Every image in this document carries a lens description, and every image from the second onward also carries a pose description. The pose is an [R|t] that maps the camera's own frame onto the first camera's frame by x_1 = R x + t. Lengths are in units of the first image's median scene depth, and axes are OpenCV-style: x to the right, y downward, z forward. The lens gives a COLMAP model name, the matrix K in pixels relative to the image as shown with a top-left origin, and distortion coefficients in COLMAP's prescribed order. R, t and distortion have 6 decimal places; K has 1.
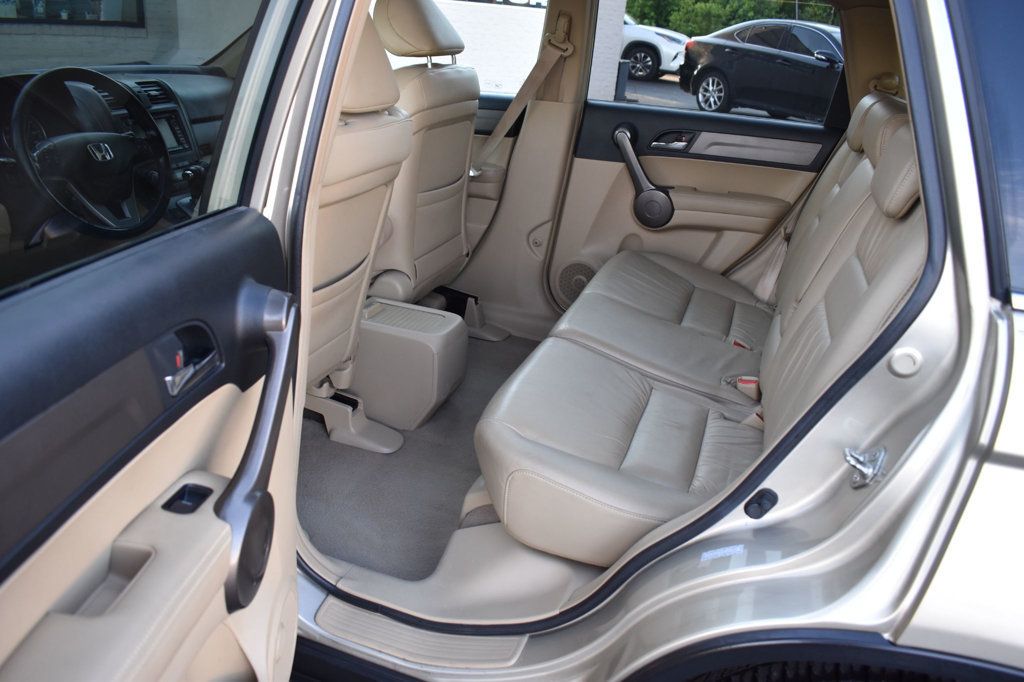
lens RADIAL K [[798.3, 0, 513.6], [0, 798.3, 342.0], [0, 0, 1]] dist [-0.095114, 0.011555]
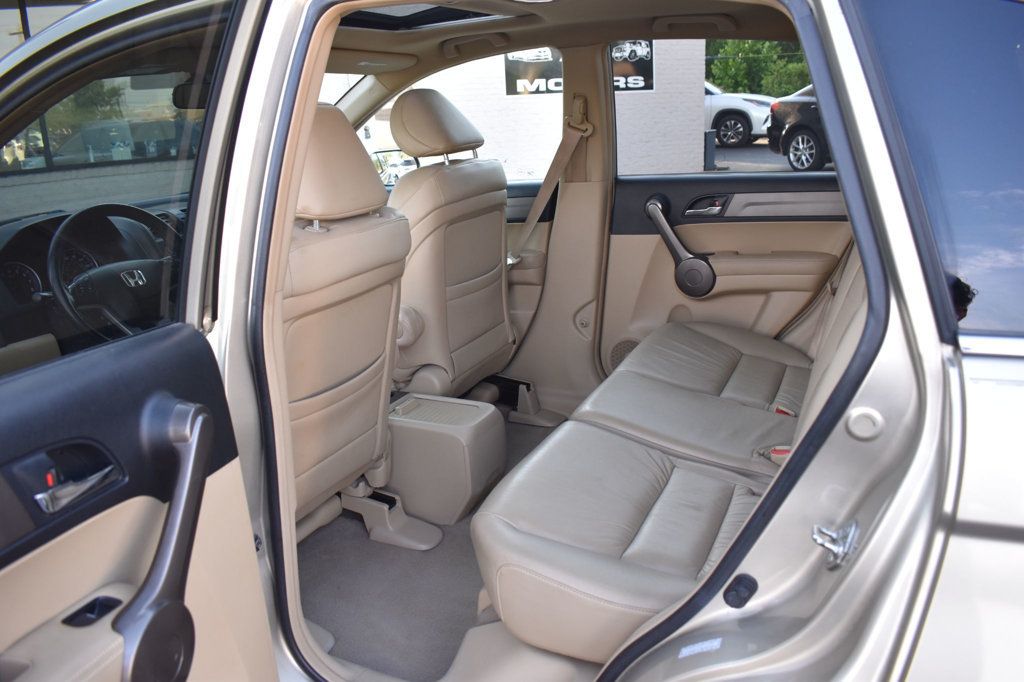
lens RADIAL K [[798.3, 0, 508.8], [0, 798.3, 345.6], [0, 0, 1]] dist [-0.095114, 0.011555]
pose [[0.984094, -0.090839, -0.152669, 0.126927], [0.075011, 0.991487, -0.106430, 0.000955], [0.161037, 0.093285, 0.982530, 0.025758]]
